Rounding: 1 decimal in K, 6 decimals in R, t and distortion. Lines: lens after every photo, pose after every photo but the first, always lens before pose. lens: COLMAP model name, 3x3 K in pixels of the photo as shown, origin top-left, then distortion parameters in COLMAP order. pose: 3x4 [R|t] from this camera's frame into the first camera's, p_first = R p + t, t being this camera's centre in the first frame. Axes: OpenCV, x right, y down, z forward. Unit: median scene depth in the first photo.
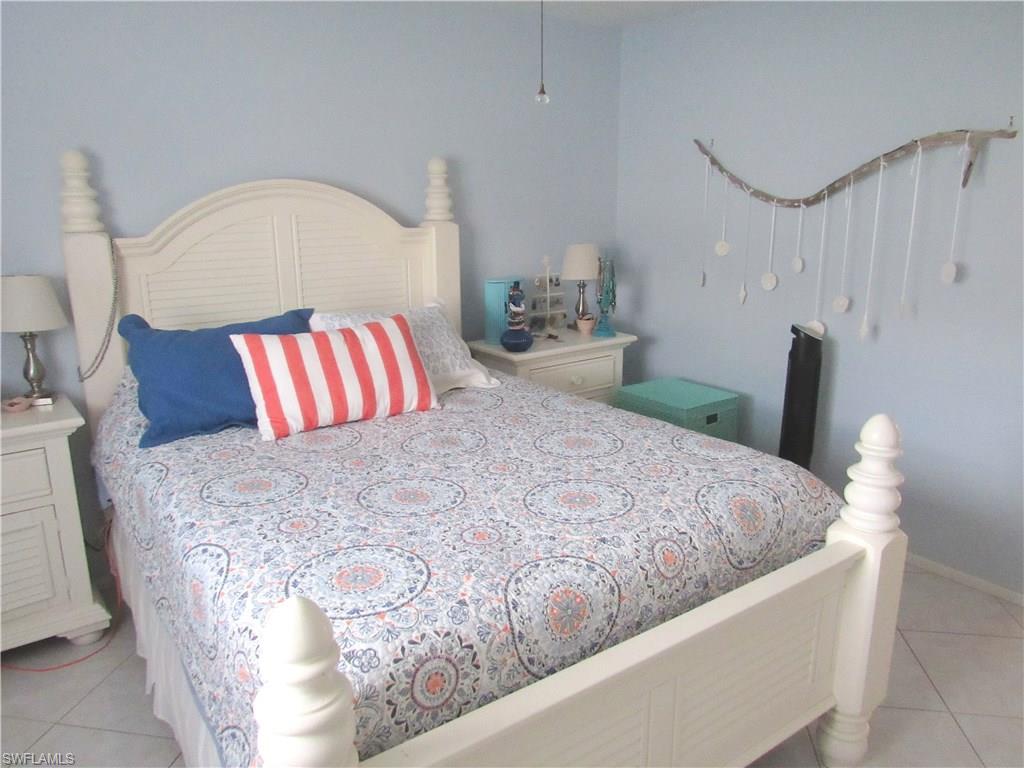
lens RADIAL K [[735.3, 0, 511.4], [0, 735.3, 388.3], [0, 0, 1]] dist [-0.041738, 0.028491]
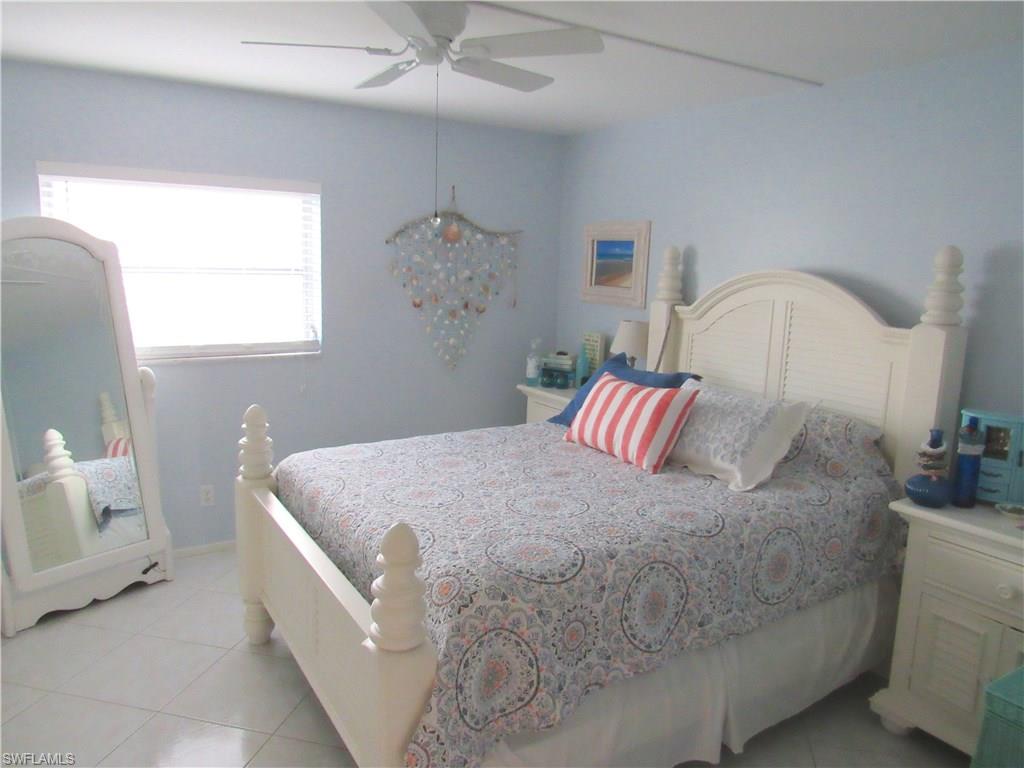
lens RADIAL K [[735.3, 0, 511.4], [0, 735.3, 388.3], [0, 0, 1]] dist [-0.041738, 0.028491]
pose [[-0.068377, 0.176442, -0.981933, 1.321818], [-0.280300, 0.941194, 0.188640, -0.327113], [0.957474, 0.288134, -0.014900, 1.046740]]
